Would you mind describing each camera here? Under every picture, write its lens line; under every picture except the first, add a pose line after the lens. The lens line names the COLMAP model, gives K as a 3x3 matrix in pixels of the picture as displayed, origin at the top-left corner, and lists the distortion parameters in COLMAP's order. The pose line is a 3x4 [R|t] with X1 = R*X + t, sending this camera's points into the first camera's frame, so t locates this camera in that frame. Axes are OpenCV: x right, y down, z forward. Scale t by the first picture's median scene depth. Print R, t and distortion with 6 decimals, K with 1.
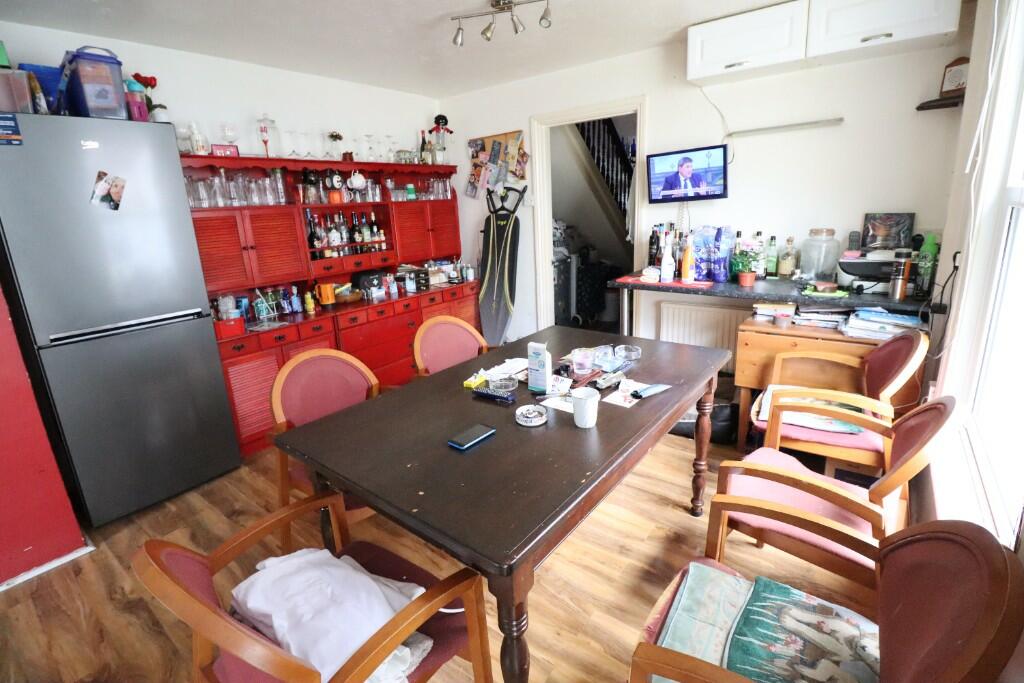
lens RADIAL K [[475.0, 0, 515.9], [0, 475.0, 325.5], [0, 0, 1]] dist [0.002569, -0.014802]
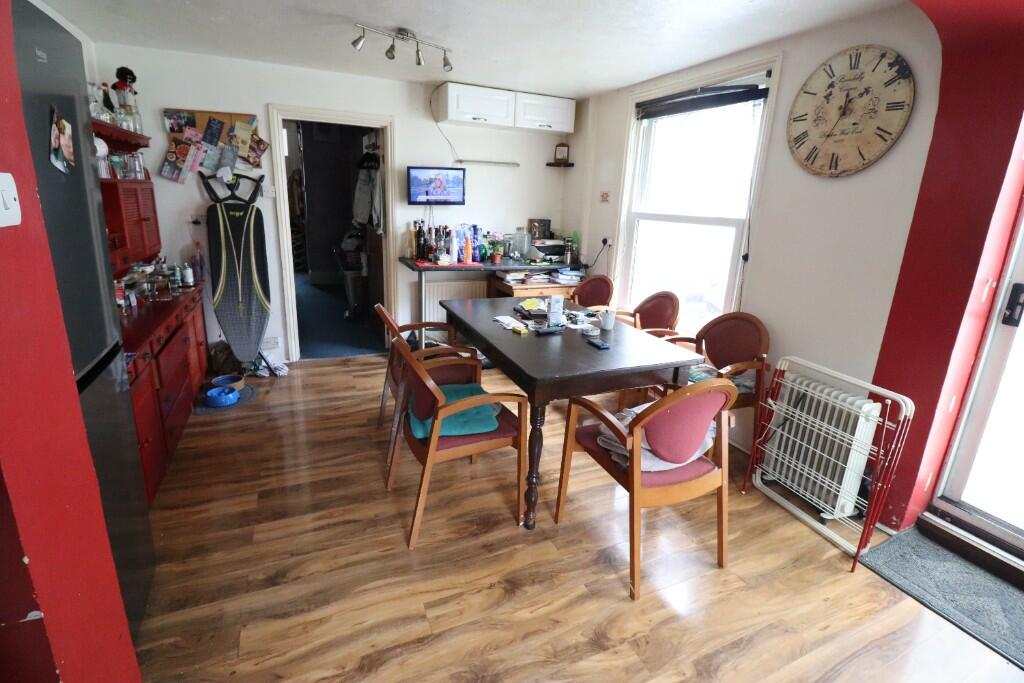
lens RADIAL K [[475.0, 0, 515.9], [0, 475.0, 325.5], [0, 0, 1]] dist [0.002569, -0.014802]
pose [[0.467592, -0.165673, 0.868280, -0.599033], [0.153628, 0.982561, 0.104746, -0.023540], [-0.870492, 0.084414, 0.484890, 0.133577]]
